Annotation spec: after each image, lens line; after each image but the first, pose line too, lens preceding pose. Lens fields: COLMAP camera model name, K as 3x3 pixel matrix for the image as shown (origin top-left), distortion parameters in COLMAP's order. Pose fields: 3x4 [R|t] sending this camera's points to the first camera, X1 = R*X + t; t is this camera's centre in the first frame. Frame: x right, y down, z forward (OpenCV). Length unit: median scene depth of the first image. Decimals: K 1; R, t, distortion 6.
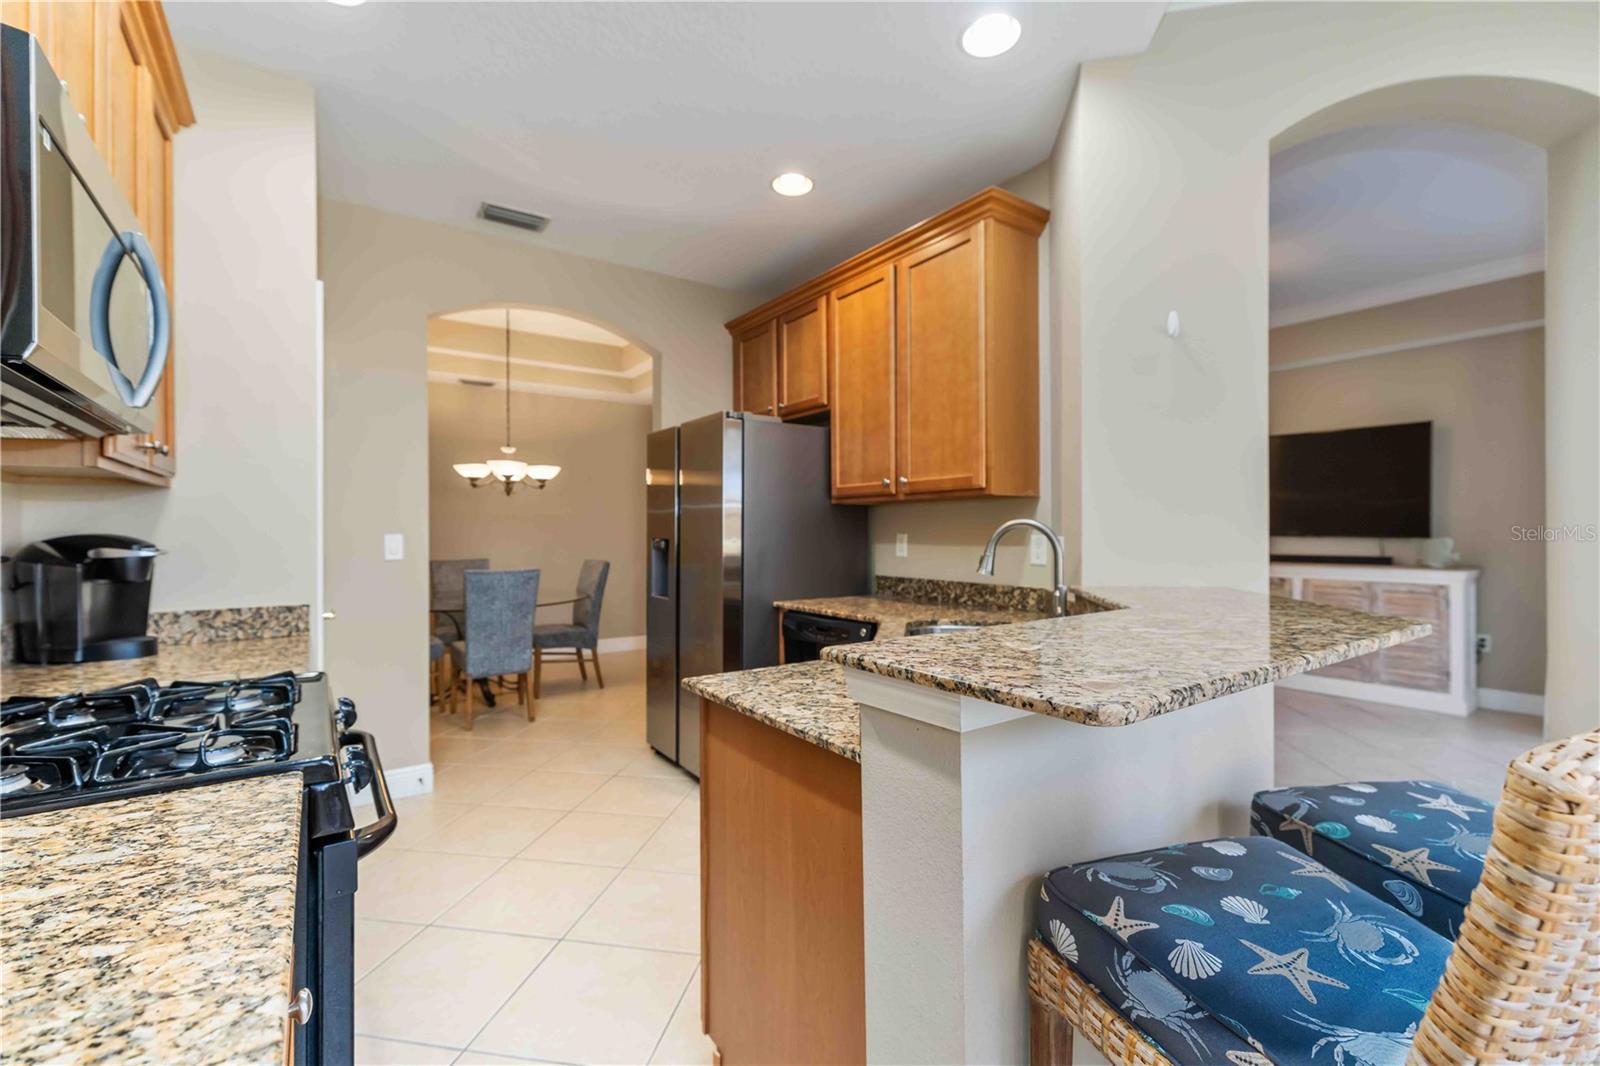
lens RADIAL K [[687.9, 0, 784.8], [0, 687.9, 533.7], [0, 0, 1]] dist [0.001516, 0.000099]
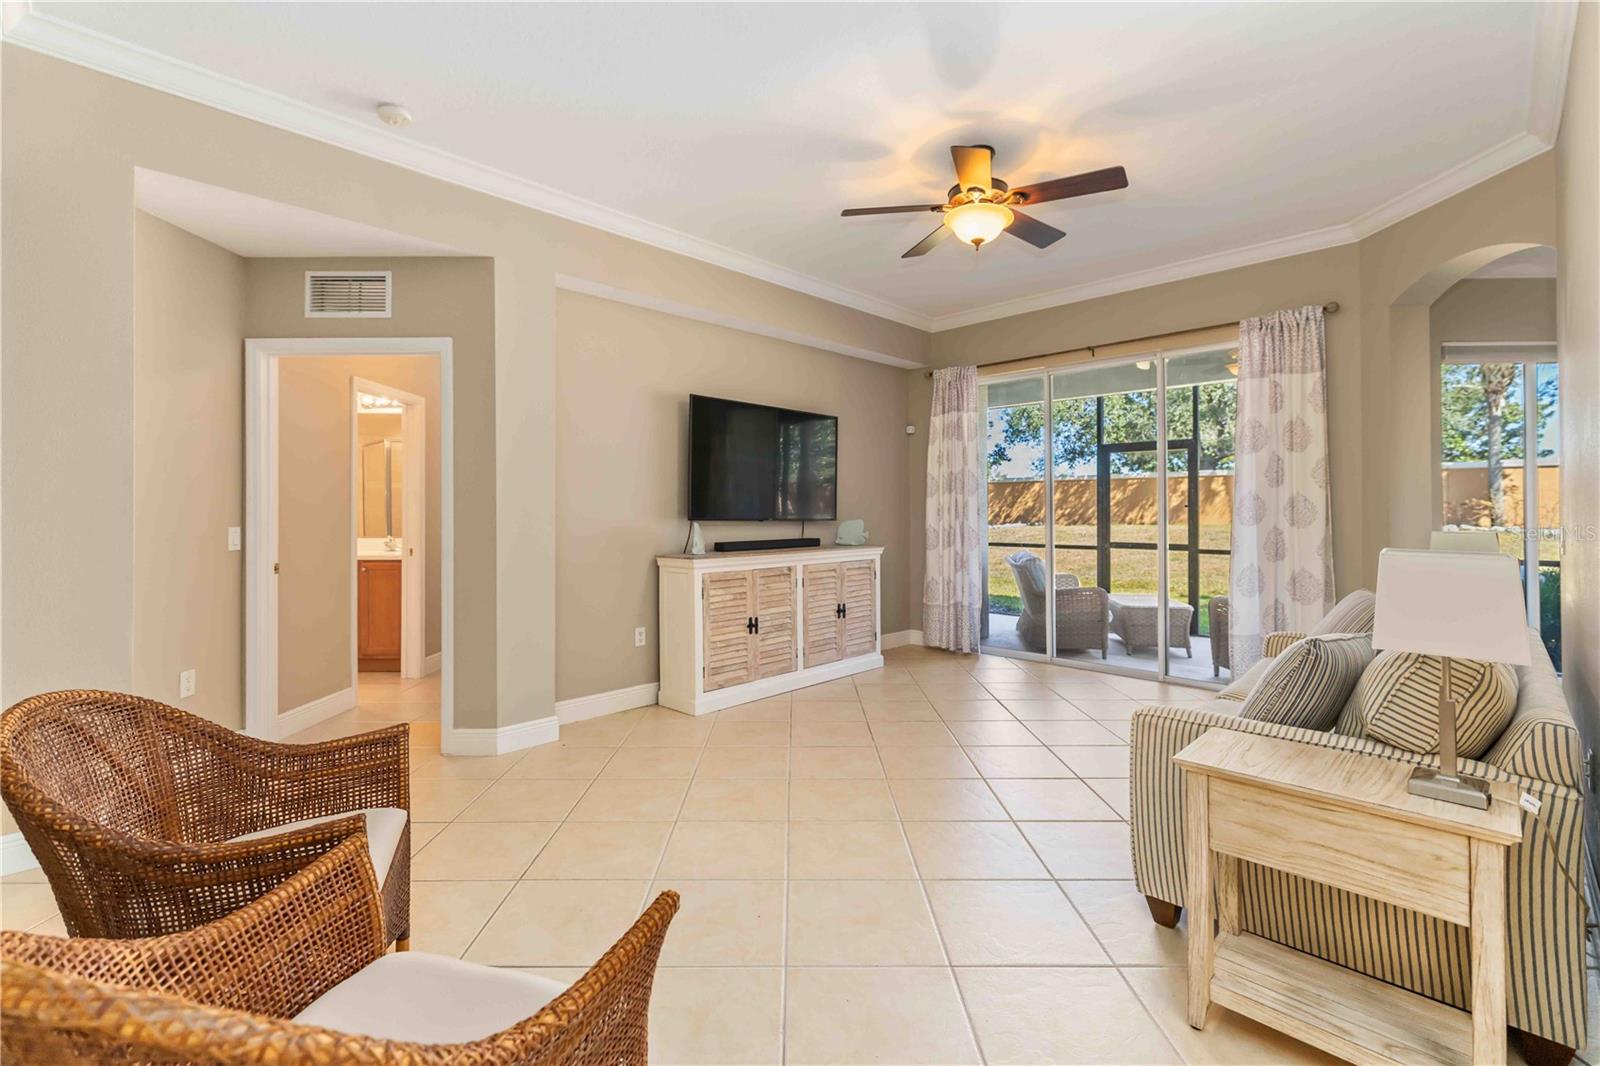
lens RADIAL K [[707.7, 0, 795.0], [0, 707.7, 508.5], [0, 0, 1]] dist [0.001451, 0.000378]
pose [[-0.182546, 0.008367, 0.983162, -0.209109], [0.005486, 0.999957, -0.007491, -0.004776], [-0.983182, 0.004027, -0.182584, 1.347732]]
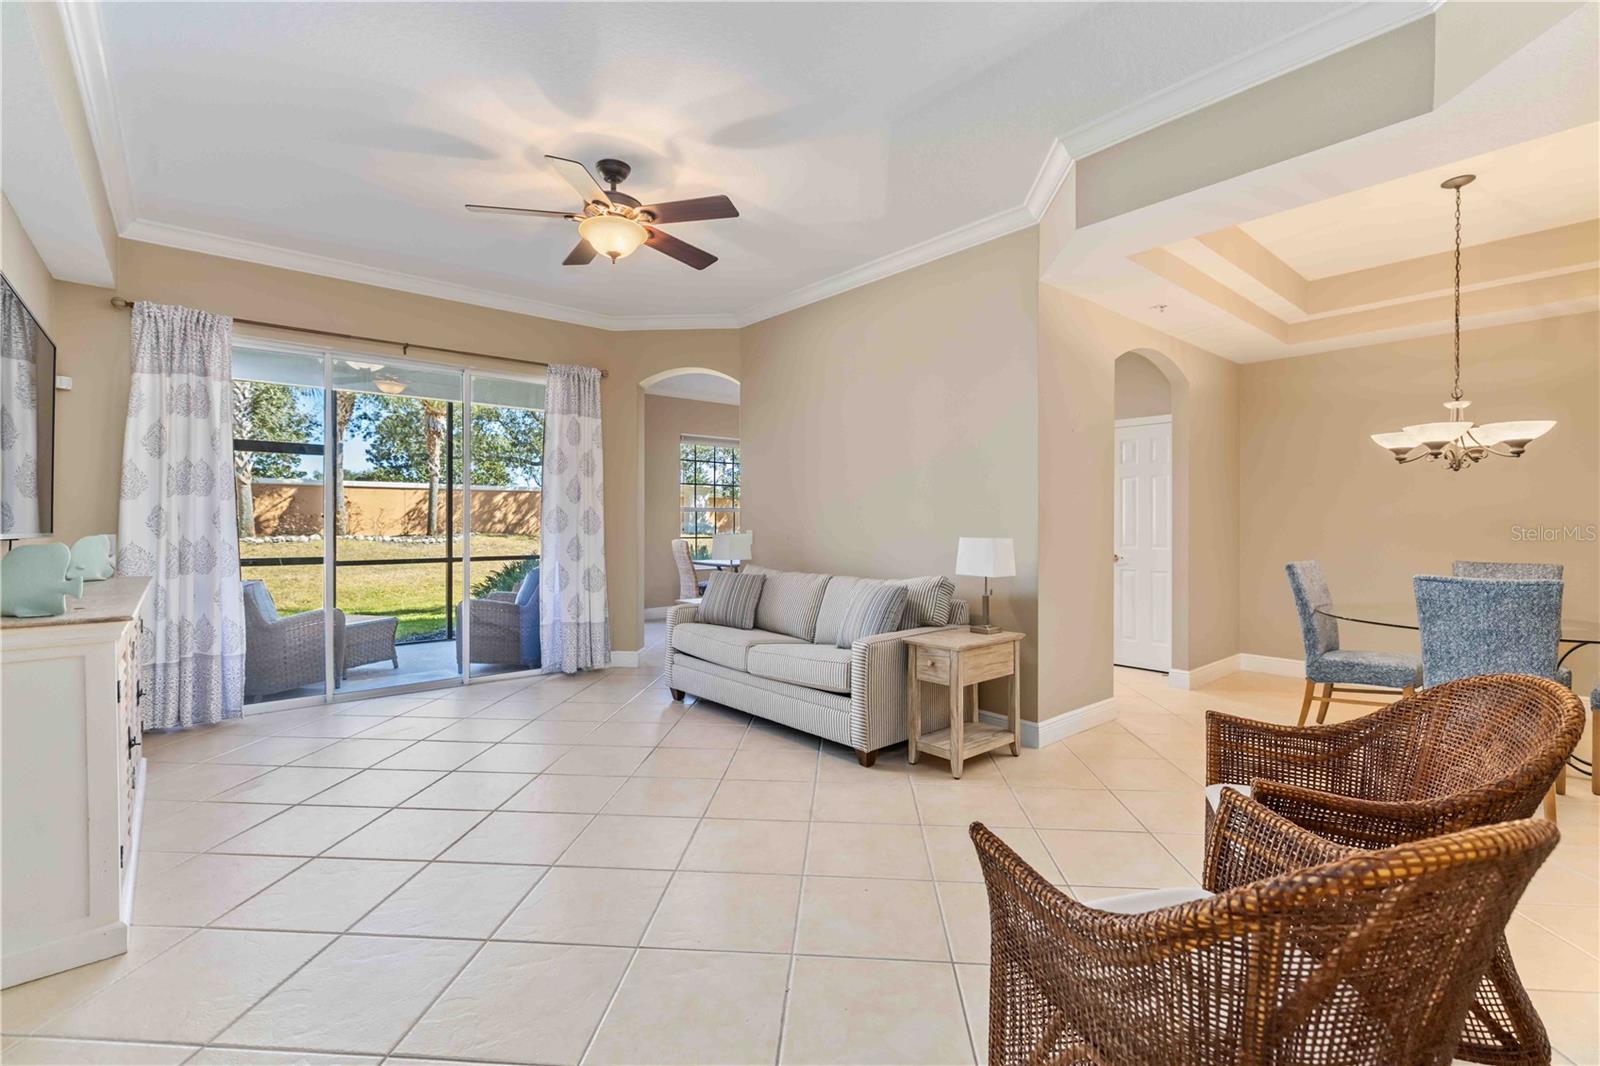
lens RADIAL K [[708.9, 0, 795.5], [0, 708.9, 534.1], [0, 0, 1]] dist [0.000437, 0.000393]
pose [[-0.993937, 0.005623, -0.109810, 0.396246], [0.003259, 0.999759, 0.021697, -0.009707], [0.109906, 0.021207, -0.993716, 1.809281]]
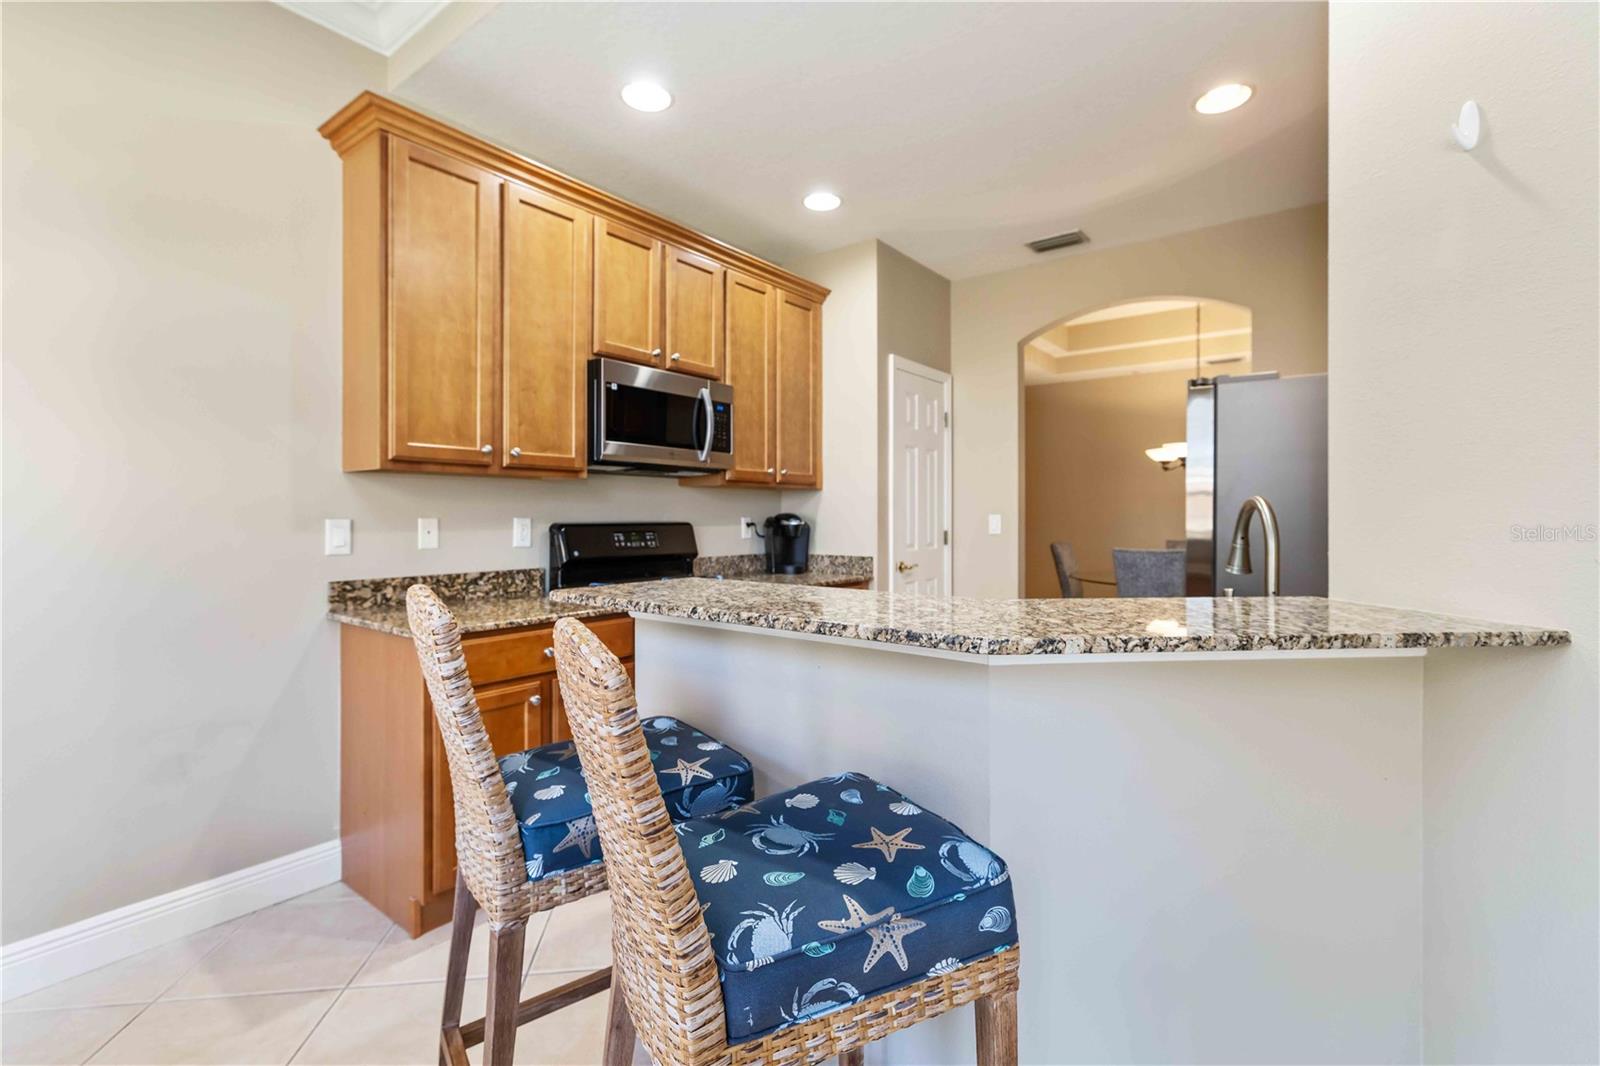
lens RADIAL K [[714.1, 0, 803.6], [0, 714.1, 512.5], [0, 0, 1]] dist [-0.001028, -0.000124]
pose [[0.309690, -0.000478, -0.950838, 0.426535], [-0.004553, 0.999988, -0.001985, 0.000613], [0.950827, 0.004944, 0.309684, 0.154066]]
